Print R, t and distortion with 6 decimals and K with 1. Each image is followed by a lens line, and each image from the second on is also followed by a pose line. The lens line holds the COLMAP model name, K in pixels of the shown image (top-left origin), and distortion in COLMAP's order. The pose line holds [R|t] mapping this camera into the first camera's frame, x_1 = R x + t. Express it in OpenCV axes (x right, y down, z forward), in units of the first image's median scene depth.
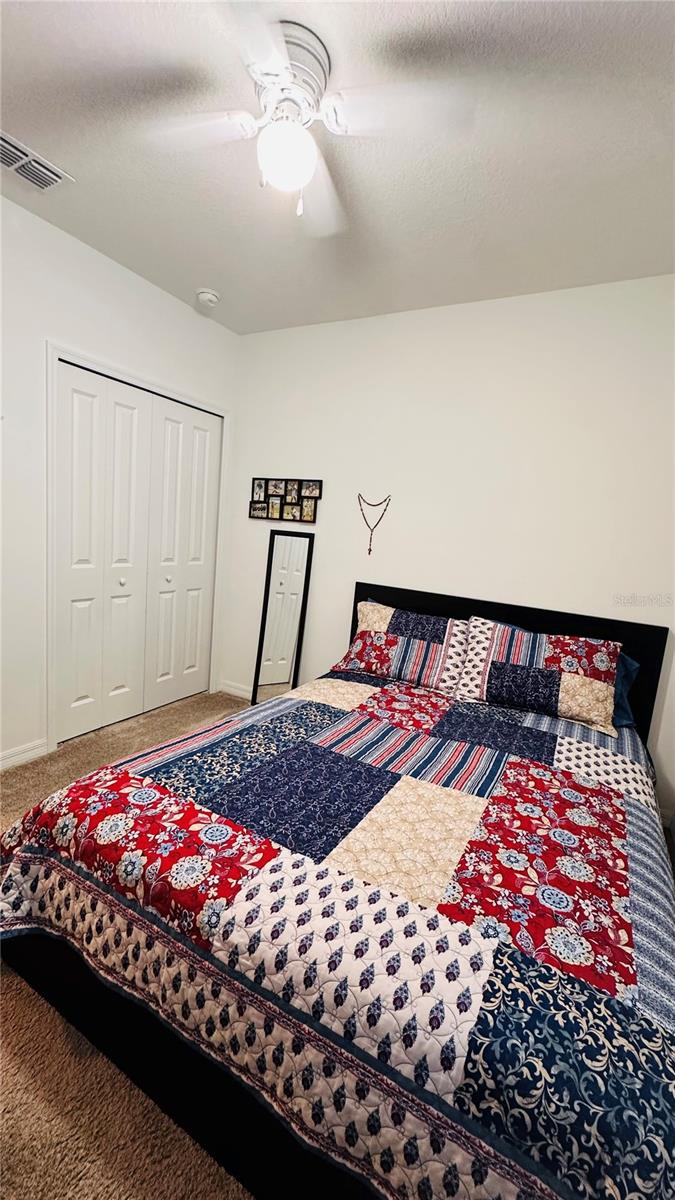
lens RADIAL K [[478.9, 0, 338.7], [0, 478.9, 600.0], [0, 0, 1]] dist [-0.006039, 0.000558]
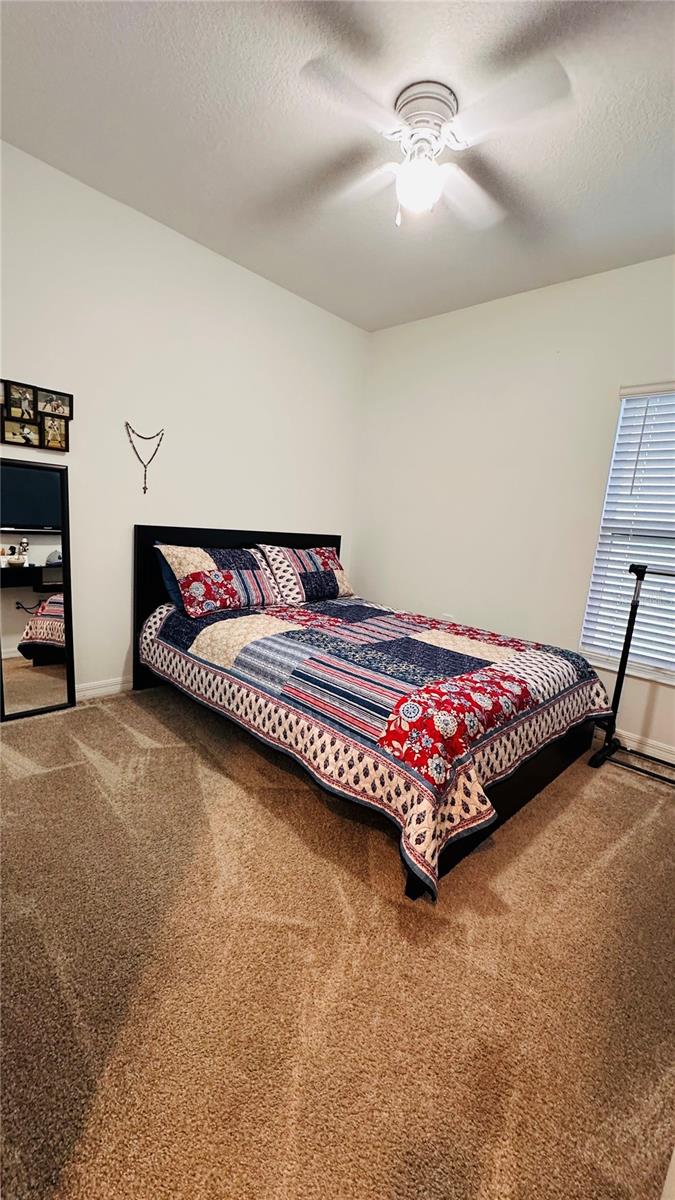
lens RADIAL K [[478.9, 0, 338.7], [0, 478.9, 600.0], [0, 0, 1]] dist [-0.006039, 0.000558]
pose [[0.267781, -0.226393, 0.936504, -0.958111], [0.077547, 0.973913, 0.213262, -0.081950], [-0.960354, 0.015515, 0.278351, 0.515443]]
